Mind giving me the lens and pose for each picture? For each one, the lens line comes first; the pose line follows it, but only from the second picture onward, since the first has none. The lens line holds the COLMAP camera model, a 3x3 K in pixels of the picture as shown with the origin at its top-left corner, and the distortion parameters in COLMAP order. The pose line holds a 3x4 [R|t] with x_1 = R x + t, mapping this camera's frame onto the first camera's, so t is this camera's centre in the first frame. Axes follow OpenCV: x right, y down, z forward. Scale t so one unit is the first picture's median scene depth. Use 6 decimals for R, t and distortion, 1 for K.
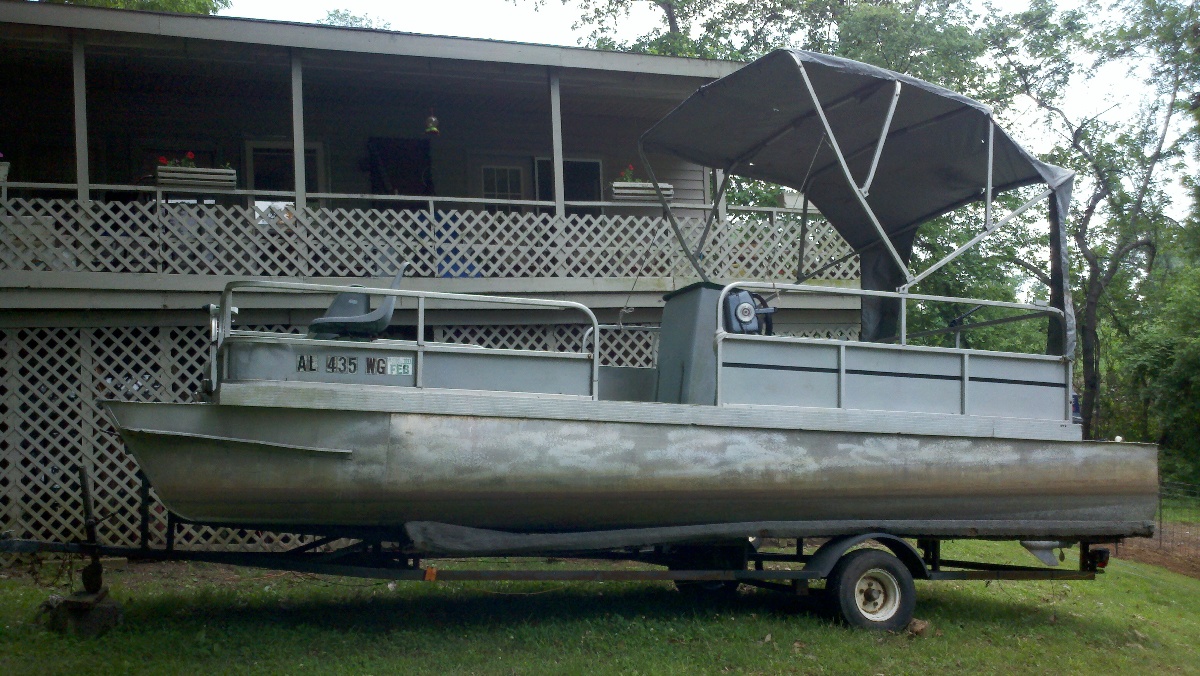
lens RADIAL K [[1339.3, 0, 578.0], [0, 1339.3, 396.4], [0, 0, 1]] dist [-0.007852, -0.026140]
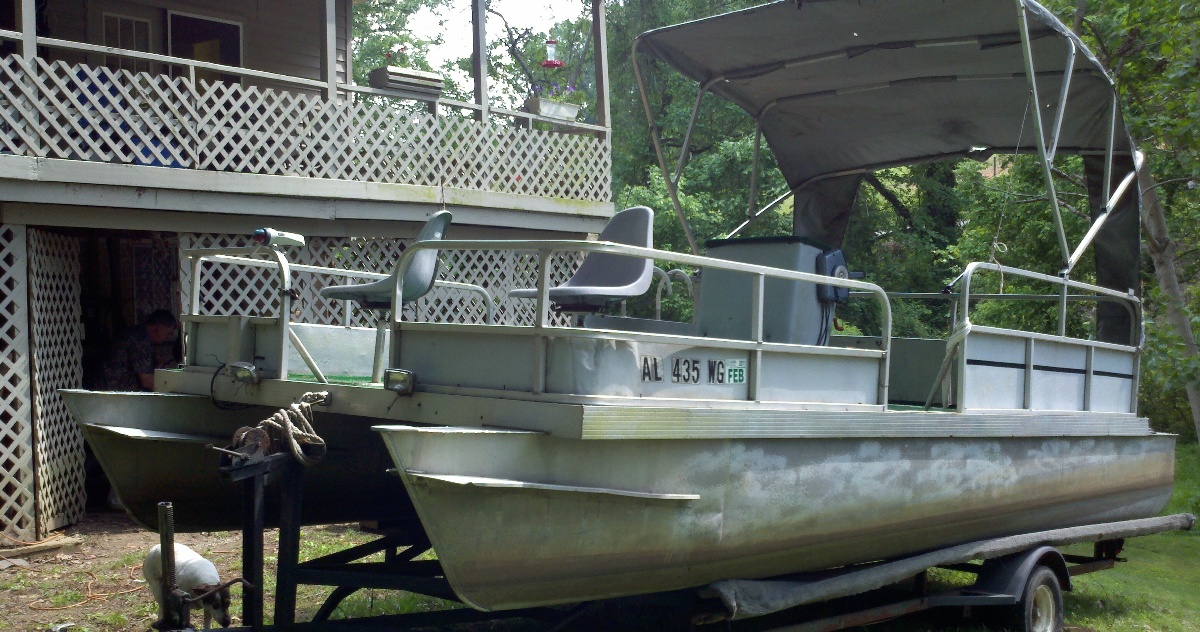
lens RADIAL K [[1358.6, 0, 600.4], [0, 1358.6, 432.9], [0, 0, 1]] dist [-0.054122, 0.031475]
pose [[0.871607, -0.007647, 0.490146, -0.284148], [-0.049679, 0.993352, 0.103842, -0.031758], [-0.487681, -0.114860, 0.865433, 0.212560]]
